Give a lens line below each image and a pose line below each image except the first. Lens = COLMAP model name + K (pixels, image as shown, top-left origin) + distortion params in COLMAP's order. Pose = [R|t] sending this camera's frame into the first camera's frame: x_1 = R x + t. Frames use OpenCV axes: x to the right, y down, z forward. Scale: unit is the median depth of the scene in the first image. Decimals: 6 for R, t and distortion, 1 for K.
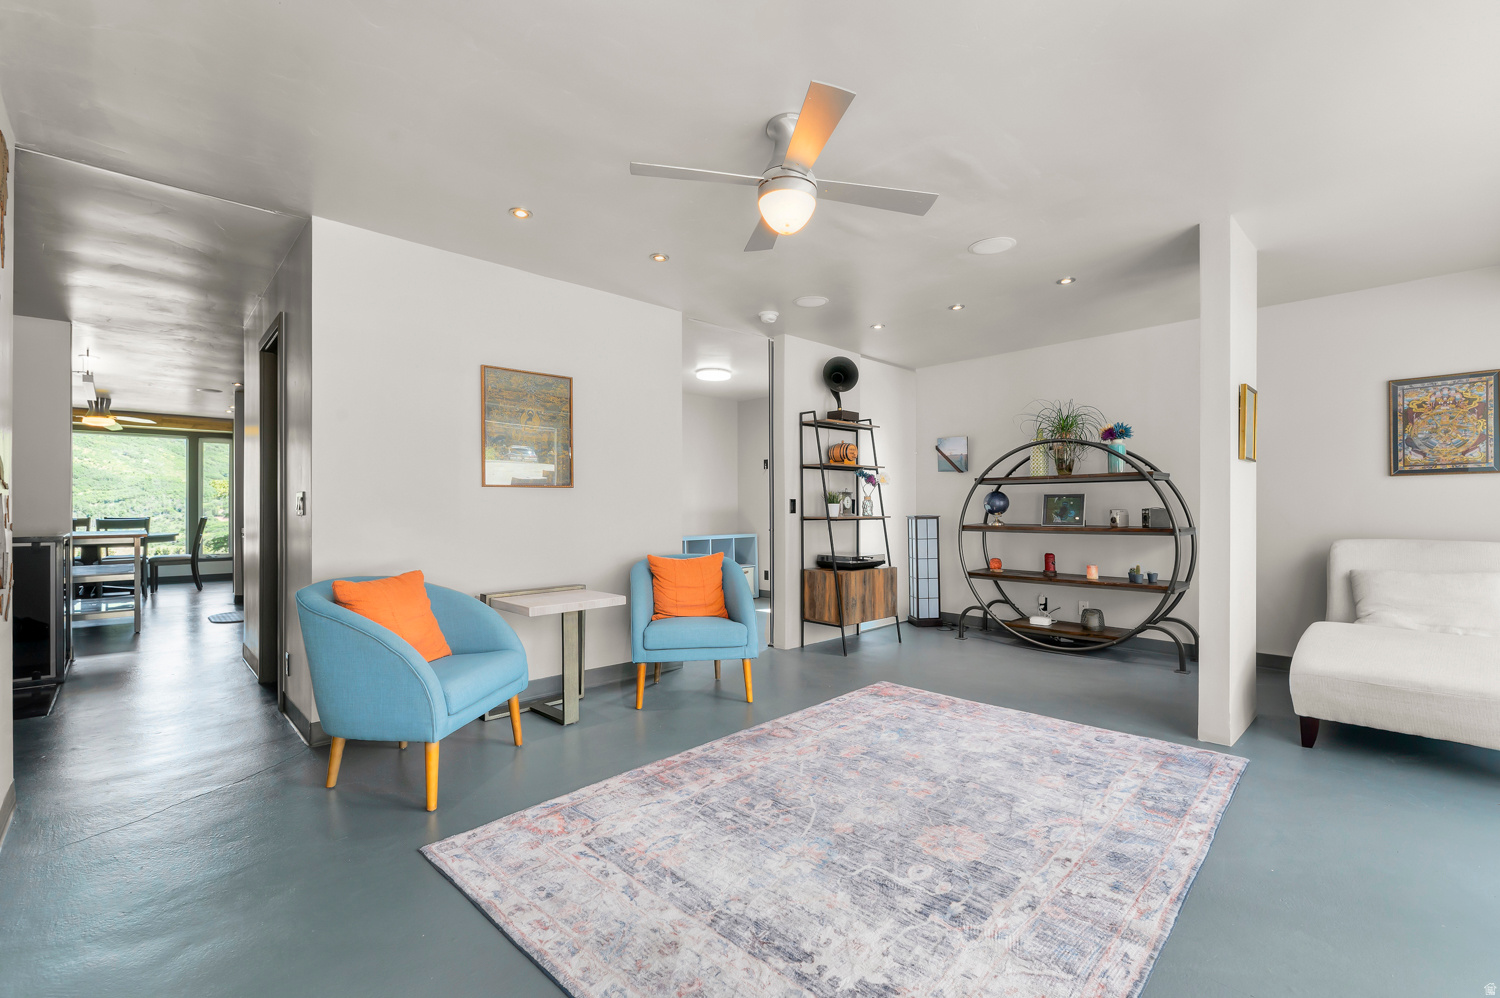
lens RADIAL K [[650.2, 0, 751.8], [0, 650.2, 494.1], [0, 0, 1]] dist [0.010490, -0.001939]
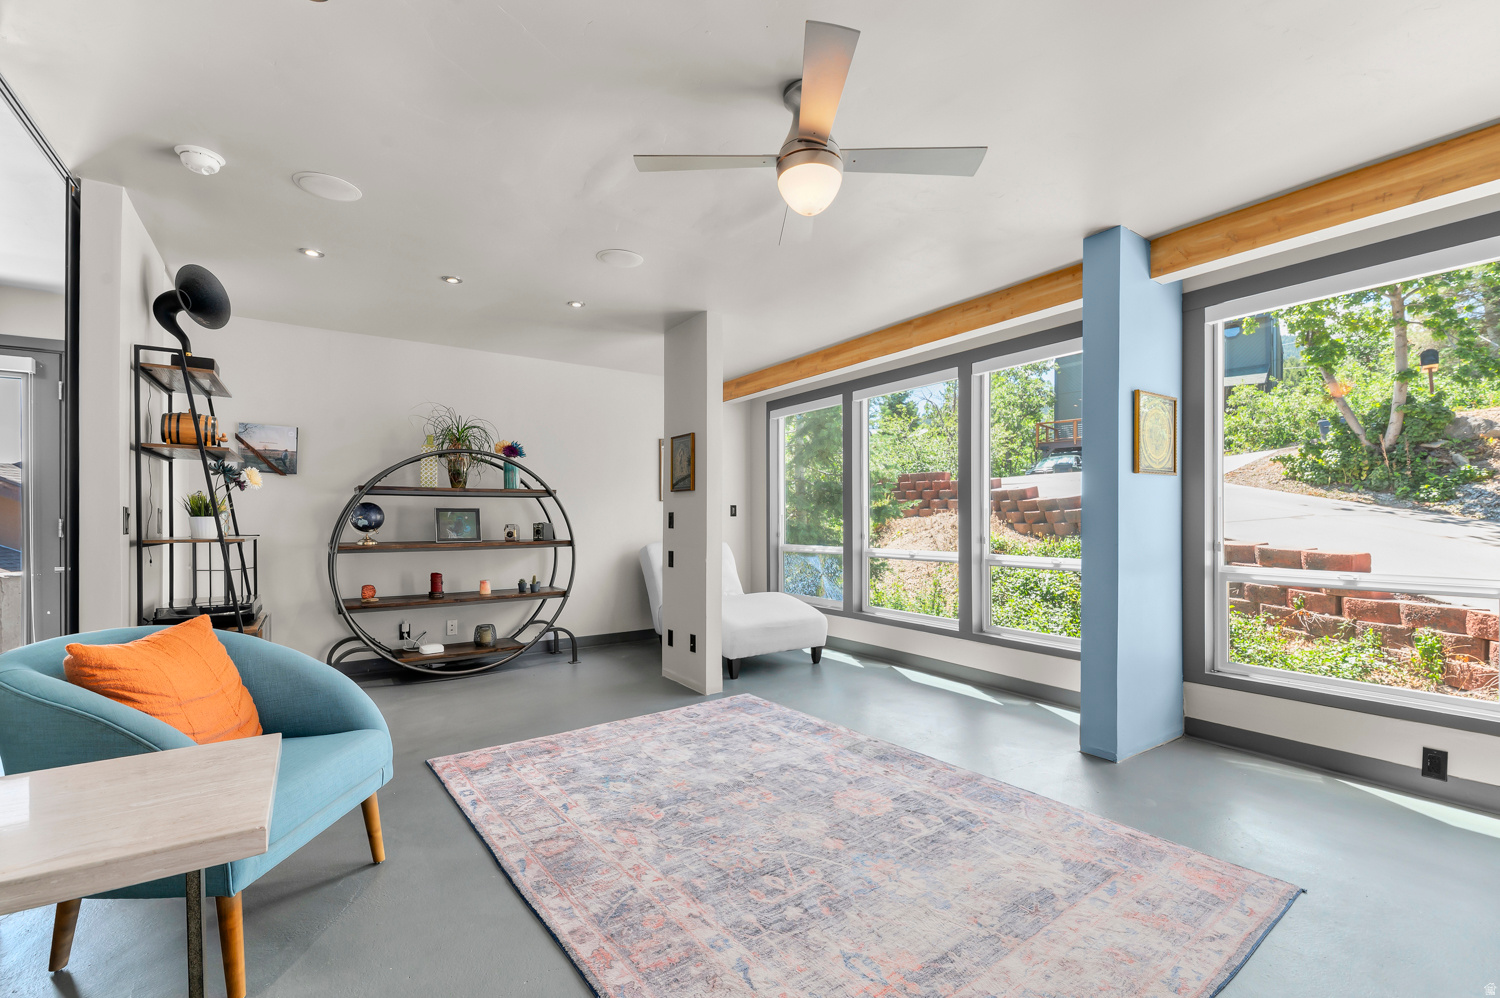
lens RADIAL K [[650.2, 0, 755.7], [0, 650.2, 513.4], [0, 0, 1]] dist [0.010490, -0.001939]
pose [[0.160283, 0.009379, 0.987027, -0.590708], [-0.017201, 0.999830, -0.006708, 0.010575], [-0.986921, -0.015903, 0.160417, 0.657206]]
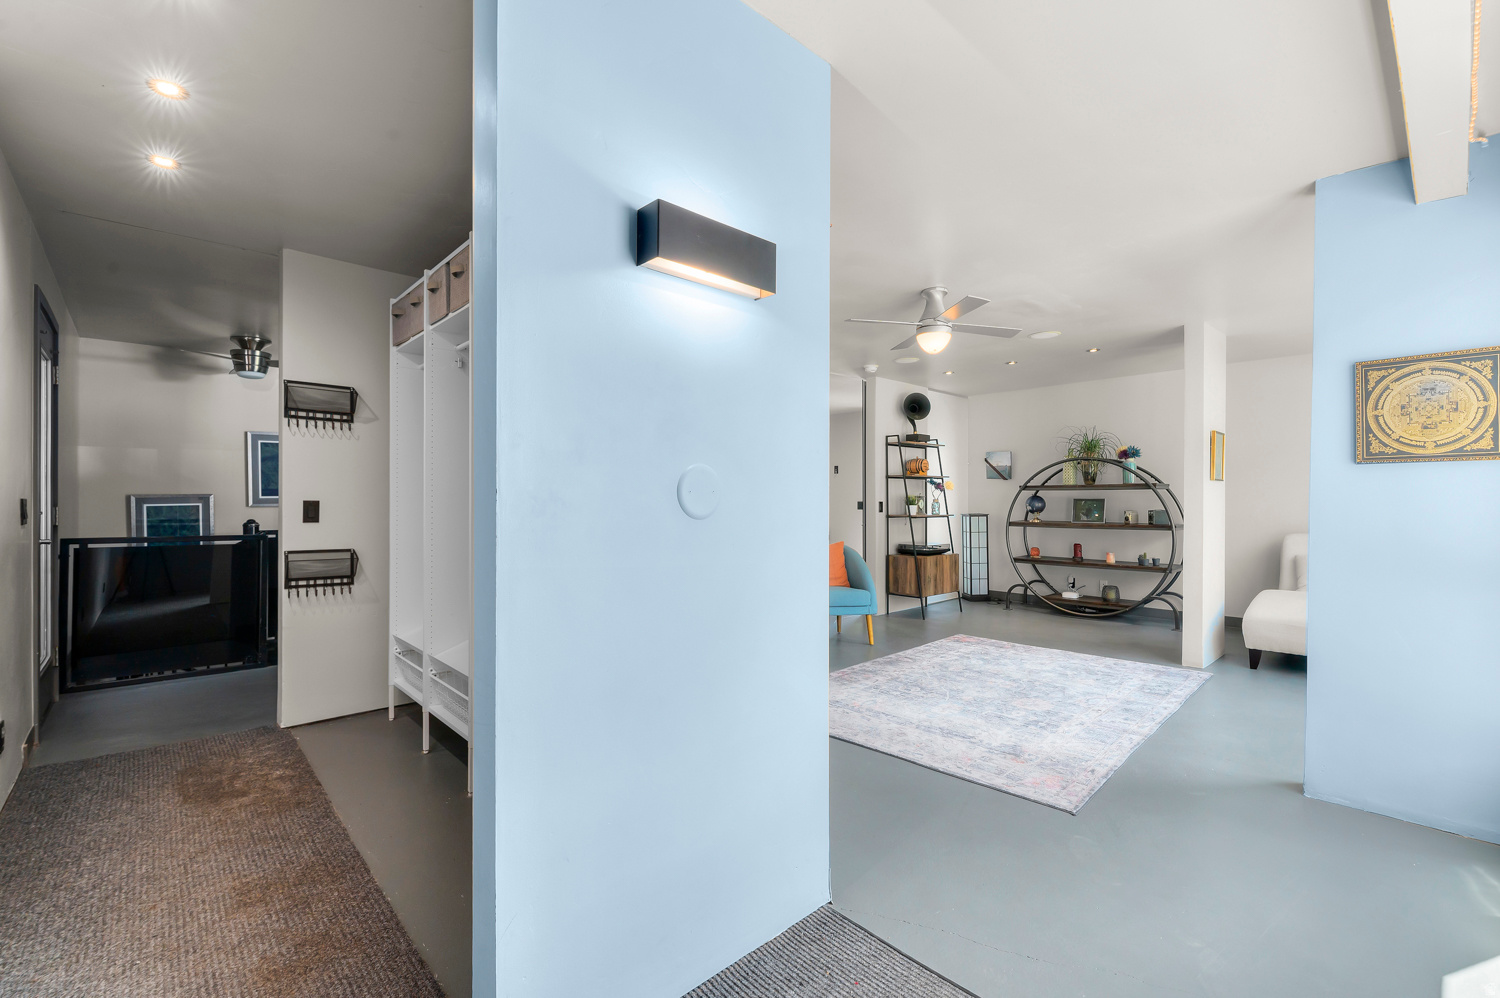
lens RADIAL K [[650.2, 0, 752.9], [0, 650.2, 485.6], [0, 0, 1]] dist [0.010490, -0.001939]
pose [[0.999864, 0.002811, -0.016226, -0.275390], [-0.002841, 0.999994, -0.001807, -0.033596], [0.016221, 0.001853, 0.999867, -0.505992]]
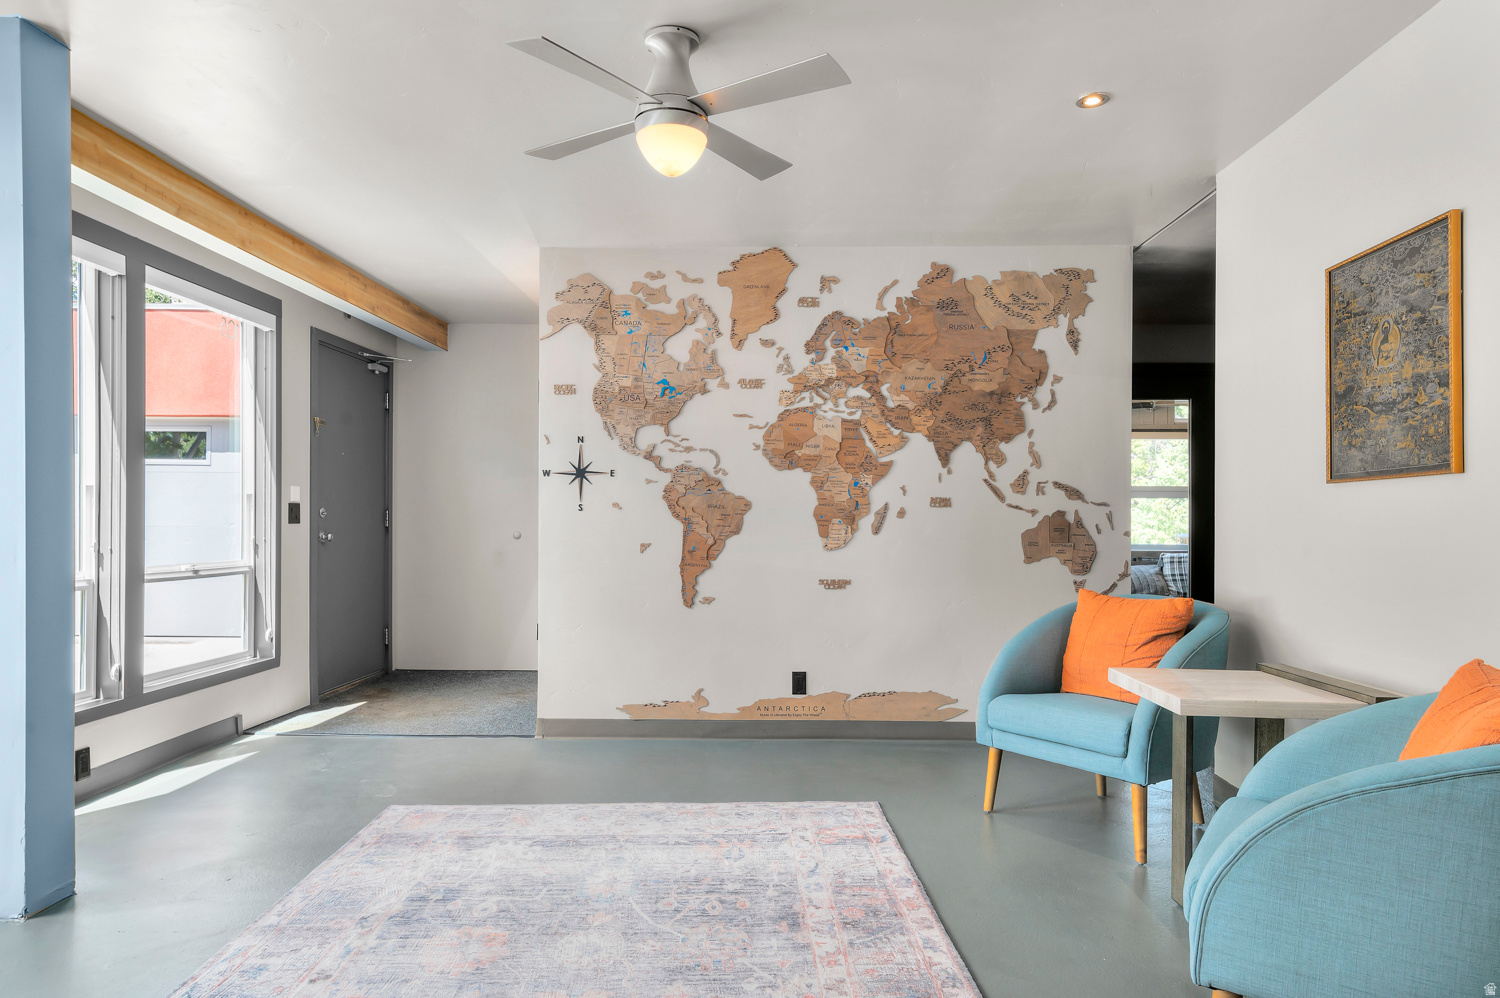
lens RADIAL K [[910.8, 0, 771.3], [0, 910.8, 526.3], [0, 0, 1]] dist [0.002983, -0.001079]
pose [[-0.694152, -0.000393, -0.719828, 0.541053], [0.009884, 0.999900, -0.010077, 0.031478], [0.719760, -0.014110, -0.694079, 1.312717]]
